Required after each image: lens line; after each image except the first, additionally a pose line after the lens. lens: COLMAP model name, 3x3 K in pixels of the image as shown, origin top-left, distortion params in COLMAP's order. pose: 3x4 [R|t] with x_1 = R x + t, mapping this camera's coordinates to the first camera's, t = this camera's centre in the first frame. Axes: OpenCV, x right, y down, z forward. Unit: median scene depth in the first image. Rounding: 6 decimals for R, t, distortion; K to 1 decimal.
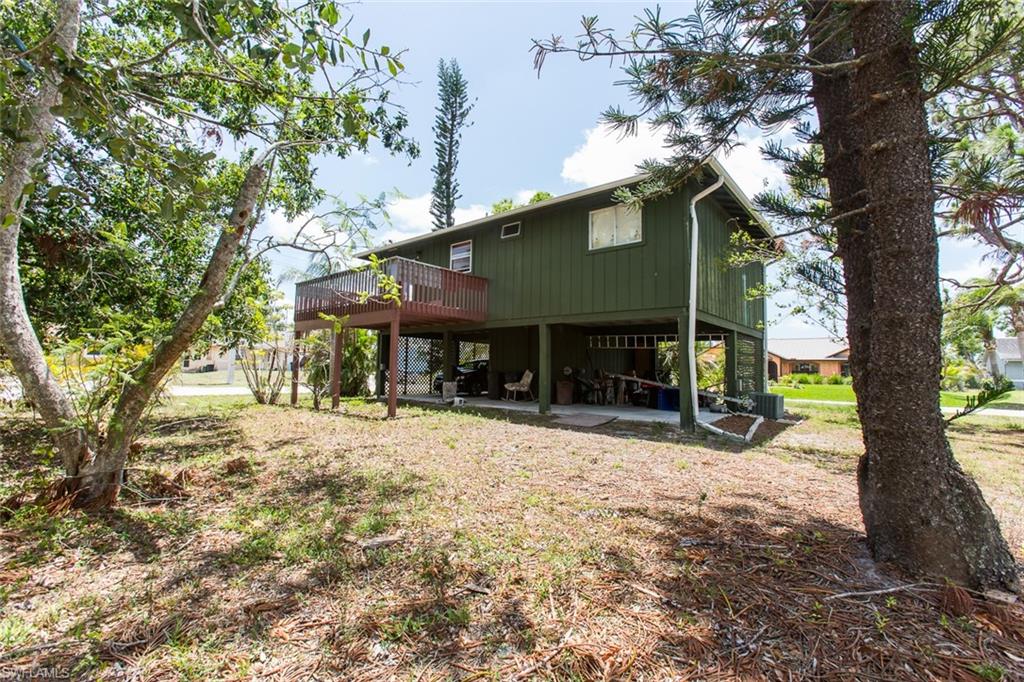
lens RADIAL K [[447.5, 0, 508.3], [0, 447.5, 337.5], [0, 0, 1]] dist [-0.000797, 0.002936]
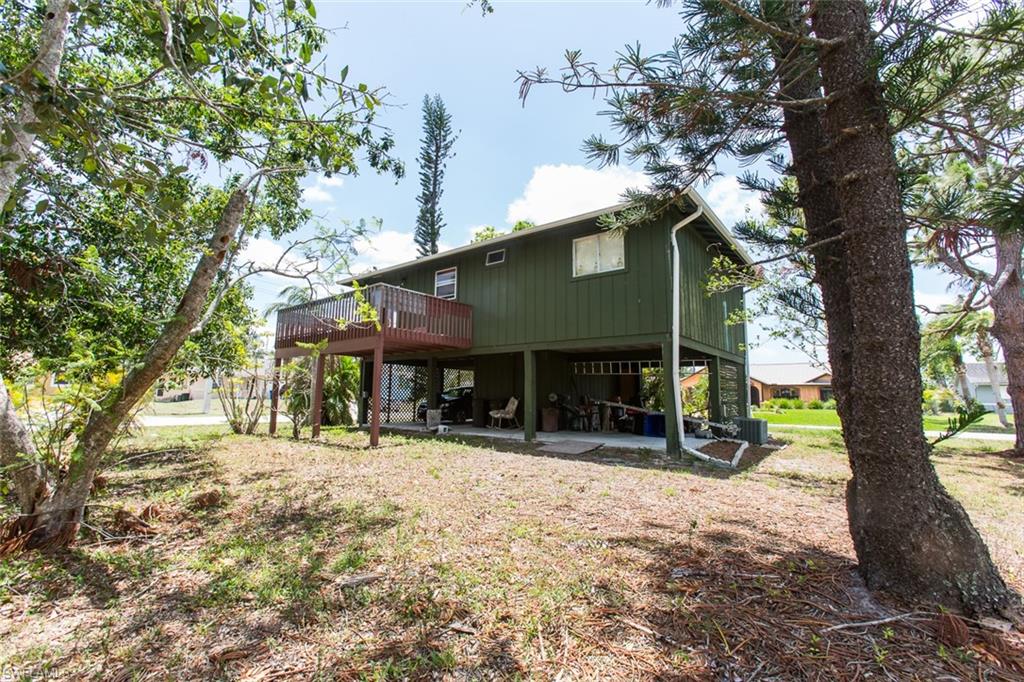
lens RADIAL K [[447.6, 0, 508.1], [0, 447.6, 337.5], [0, 0, 1]] dist [0.000515, 0.002945]
pose [[0.999426, -0.002338, 0.033782, -0.002508], [0.004341, 0.998227, -0.059364, 0.002051], [-0.033583, 0.059476, 0.997665, 0.009916]]
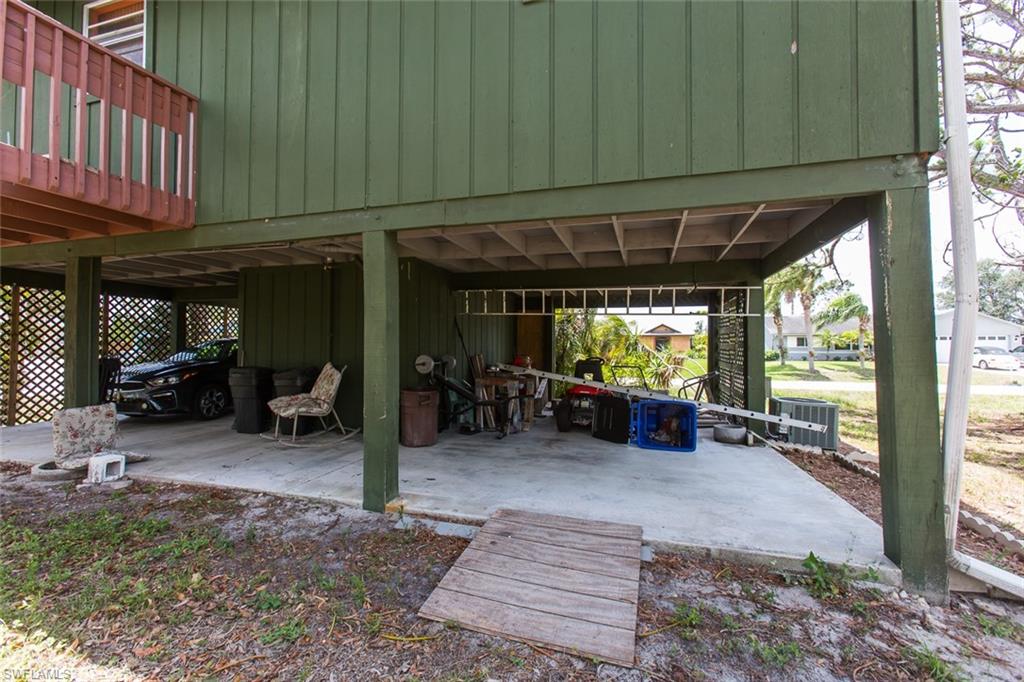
lens RADIAL K [[447.5, 0, 508.3], [0, 447.5, 337.5], [0, 0, 1]] dist [-0.000797, 0.002936]
pose [[0.916729, -0.005296, 0.399474, 0.102396], [-0.015086, 0.998740, 0.047862, 0.085705], [-0.399225, -0.049903, 0.915494, 1.913253]]
